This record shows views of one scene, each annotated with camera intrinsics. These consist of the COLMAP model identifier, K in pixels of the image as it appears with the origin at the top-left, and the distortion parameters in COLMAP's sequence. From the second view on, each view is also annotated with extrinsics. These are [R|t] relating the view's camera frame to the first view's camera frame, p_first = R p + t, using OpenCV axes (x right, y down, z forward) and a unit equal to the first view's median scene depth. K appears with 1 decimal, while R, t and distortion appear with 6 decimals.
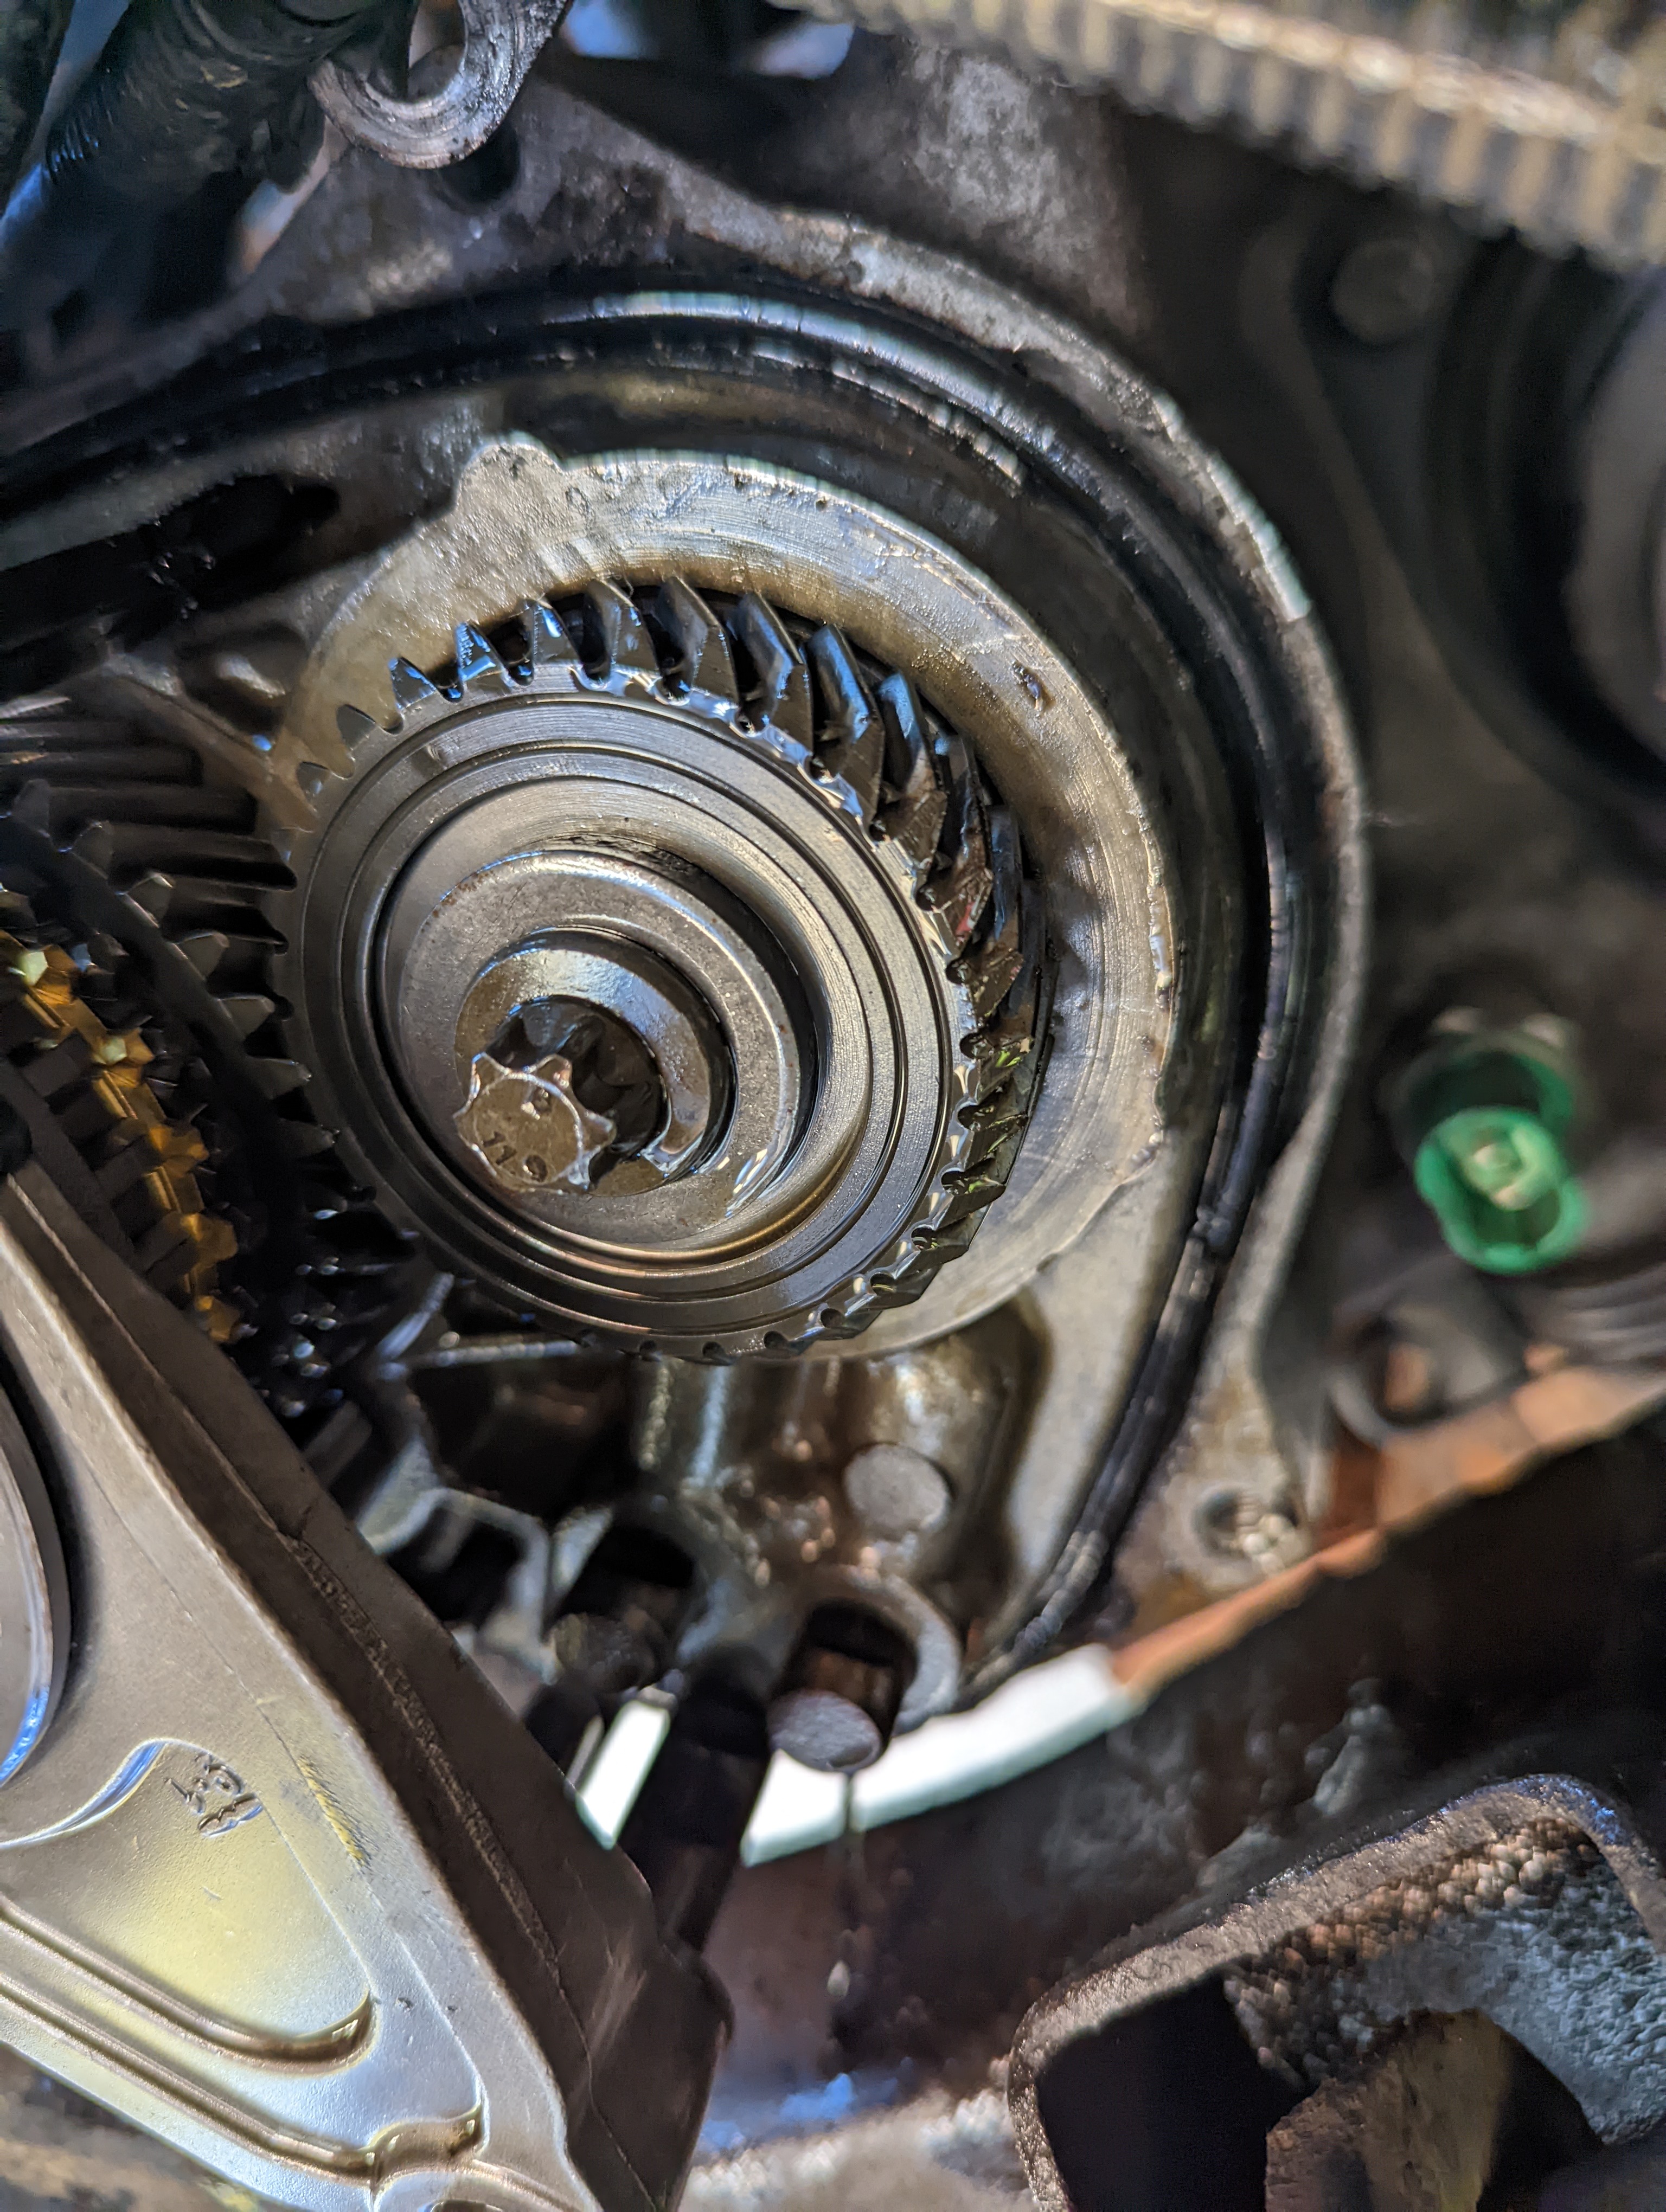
lens RADIAL K [[1871.9, 0, 833.0], [0, 1871.9, 1106.0], [0, 0, 1]] dist [-0.047811, 0.017846]
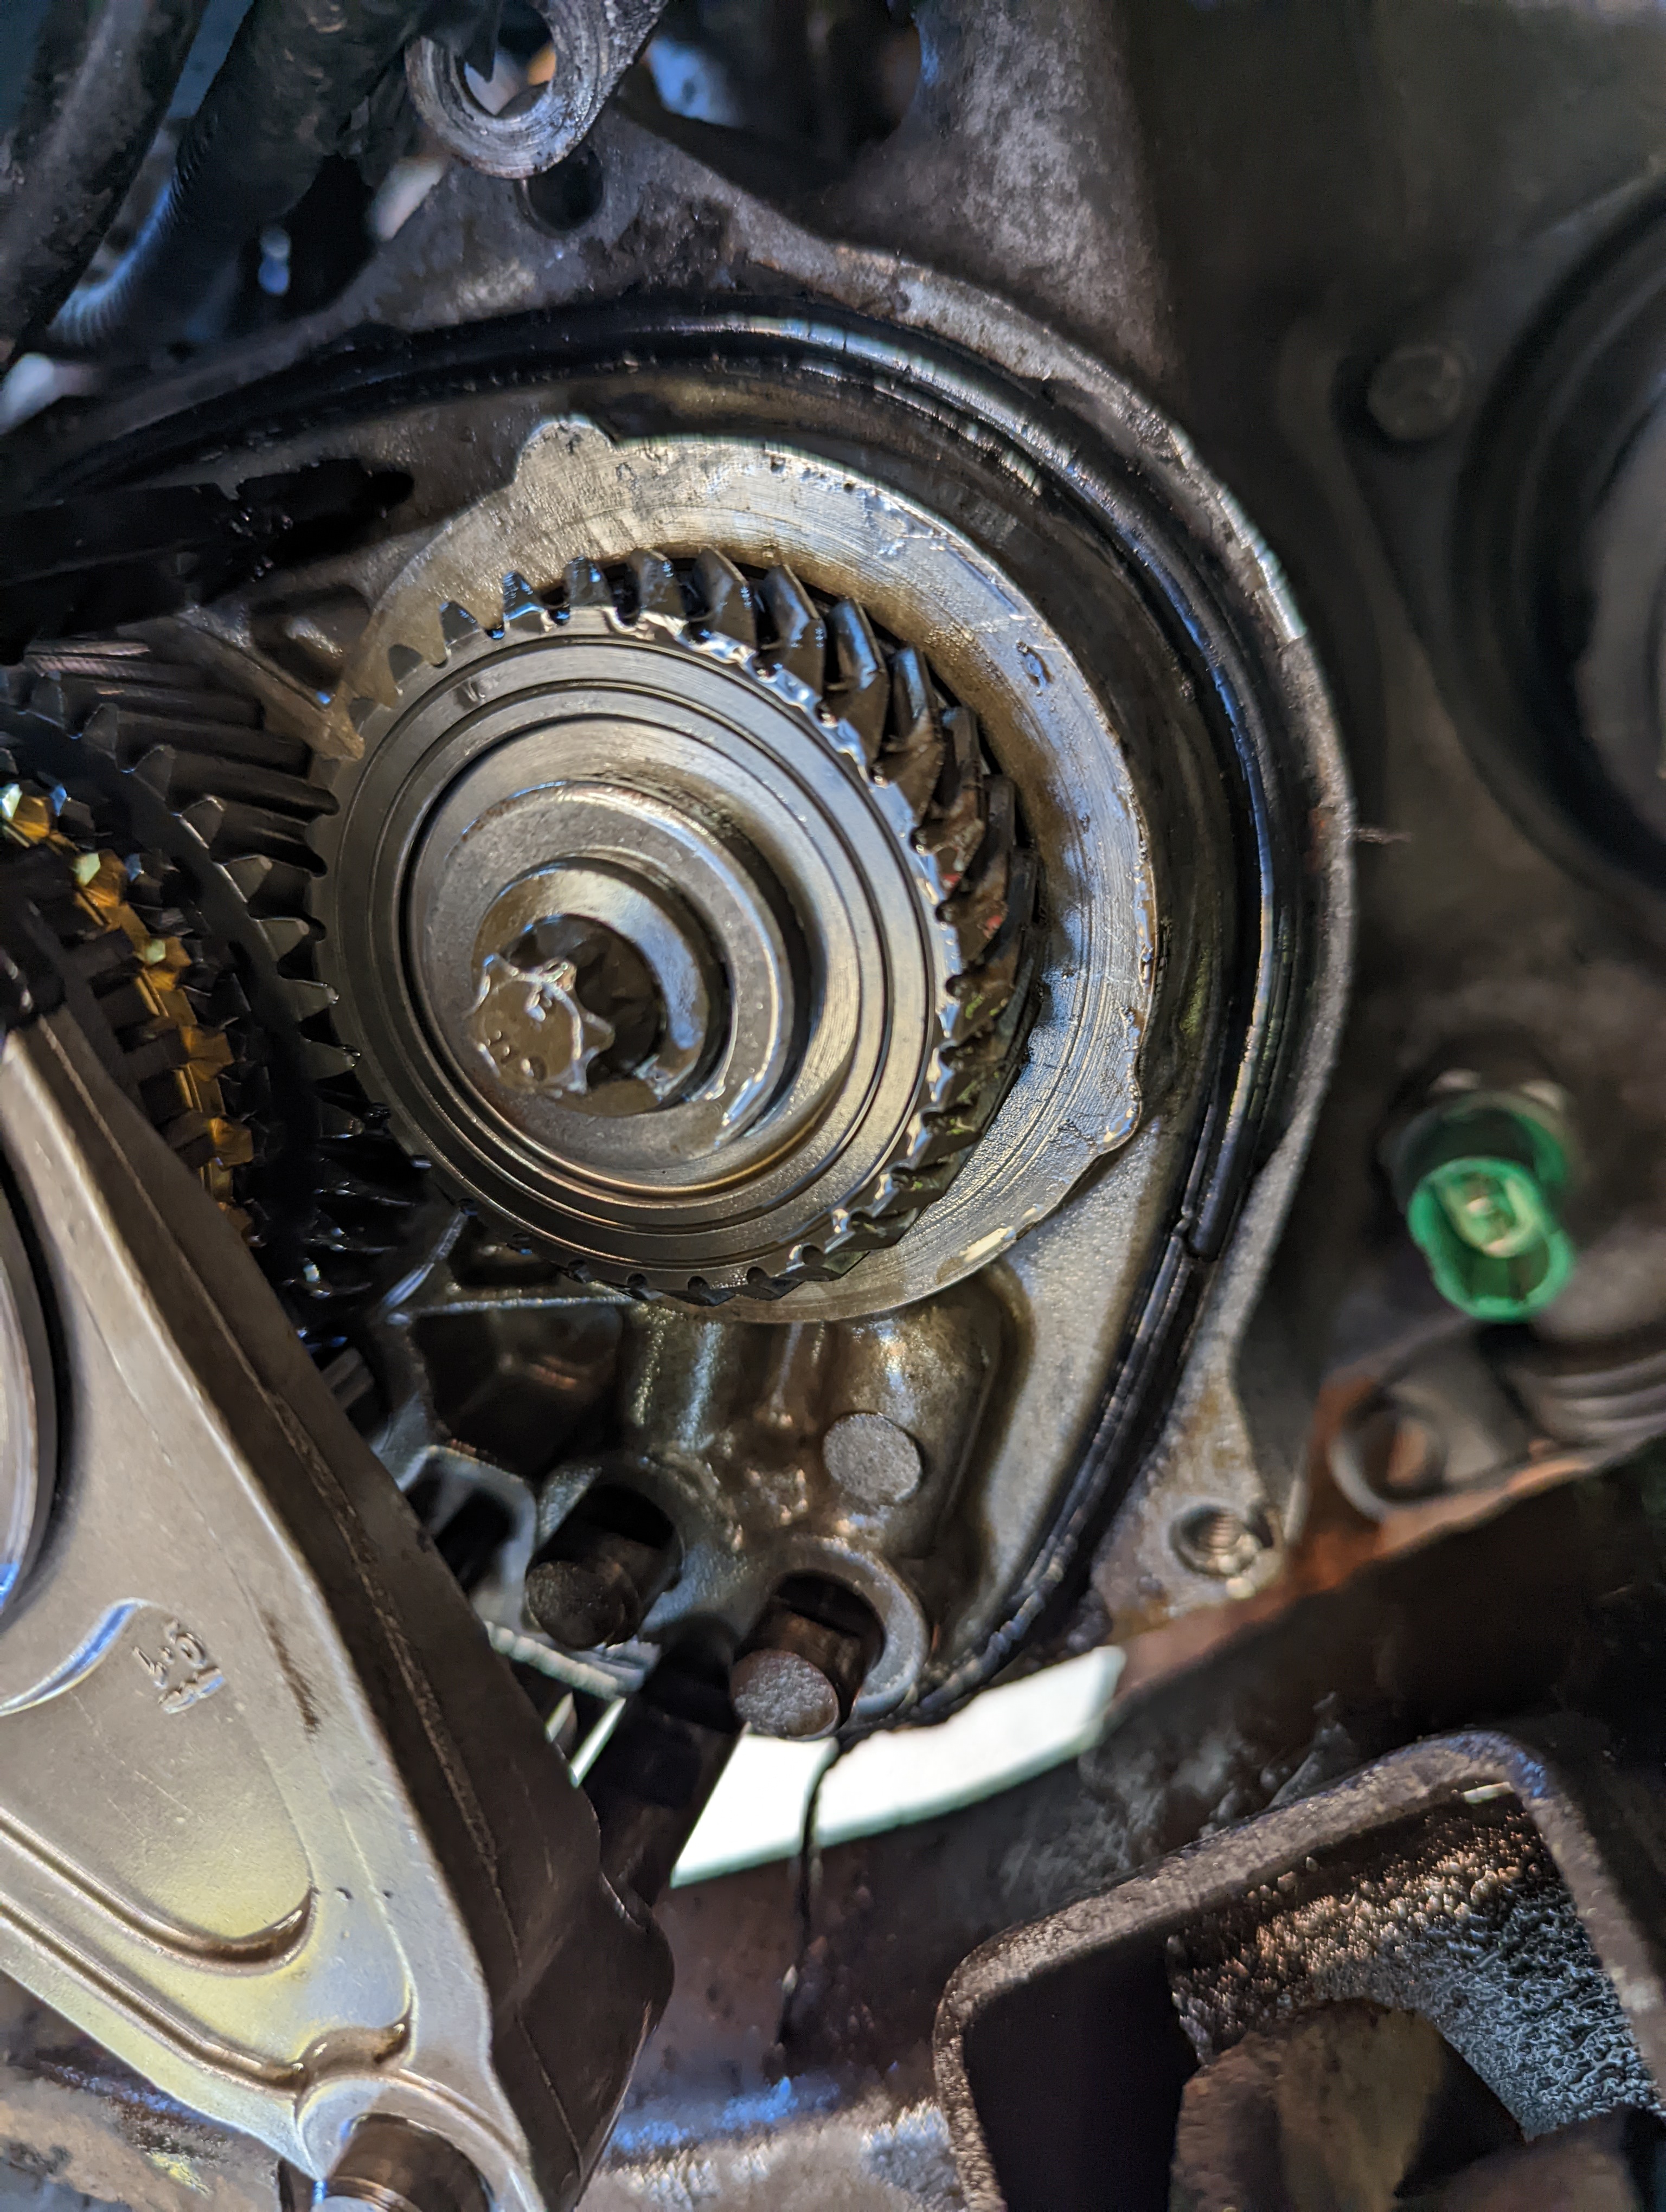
lens RADIAL K [[1852.9, 0, 844.3], [0, 1852.9, 1082.3], [0, 0, 1]] dist [-0.034087, 0.010661]
pose [[0.997596, 0.064160, -0.026198, 0.036723], [-0.066185, 0.994126, -0.085638, 0.099979], [0.020550, 0.087166, 0.995982, -0.035171]]
